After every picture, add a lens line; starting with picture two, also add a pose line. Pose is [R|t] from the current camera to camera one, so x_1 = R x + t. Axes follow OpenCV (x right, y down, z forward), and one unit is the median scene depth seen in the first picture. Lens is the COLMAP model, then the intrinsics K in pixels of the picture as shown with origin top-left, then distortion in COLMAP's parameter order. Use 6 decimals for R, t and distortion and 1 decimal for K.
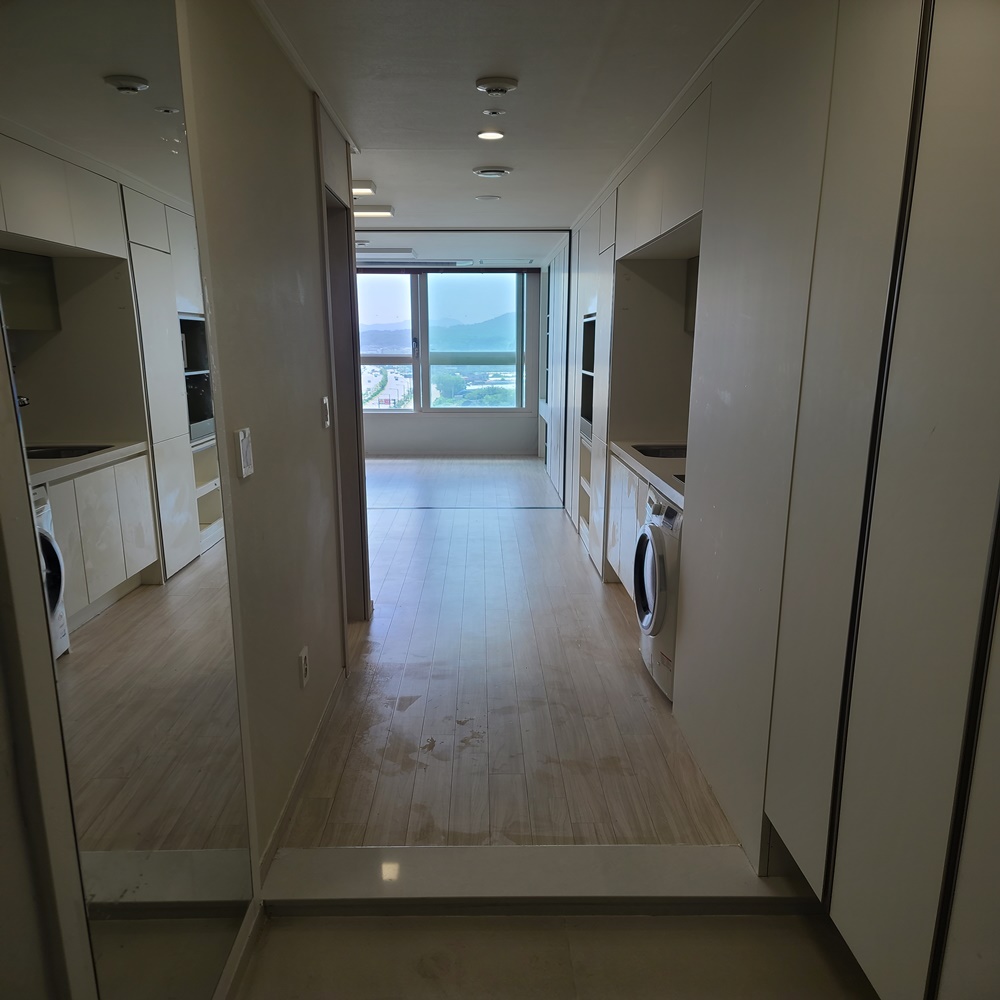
lens RADIAL K [[736.8, 0, 500.0], [0, 736.8, 500.0], [0, 0, 1]] dist [-0.003995, -0.002335]
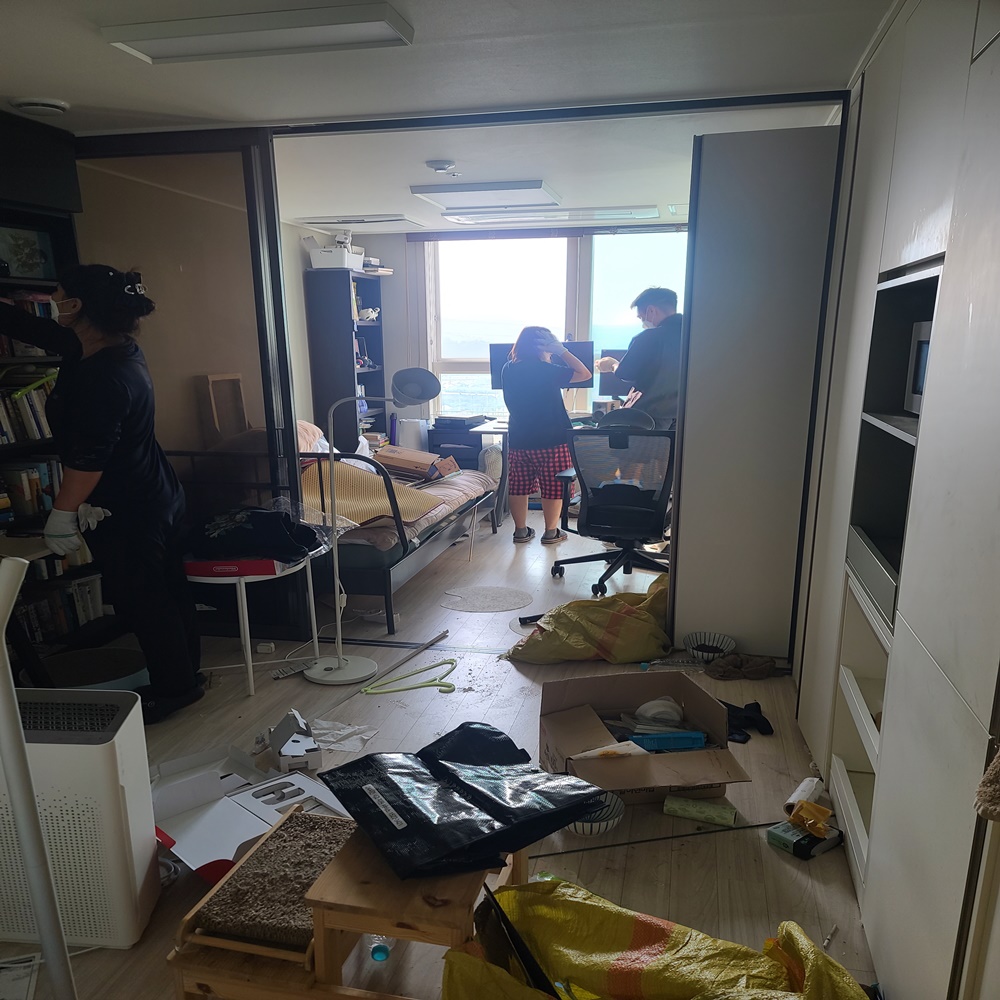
lens RADIAL K [[736.8, 0, 500.0], [0, 736.8, 500.0], [0, 0, 1]] dist [-0.003995, -0.002335]
pose [[0.961462, 0.058337, -0.268678, 0.032397], [-0.055171, 0.998290, 0.019326, -0.126806], [0.269346, -0.003759, 0.963036, 0.568441]]
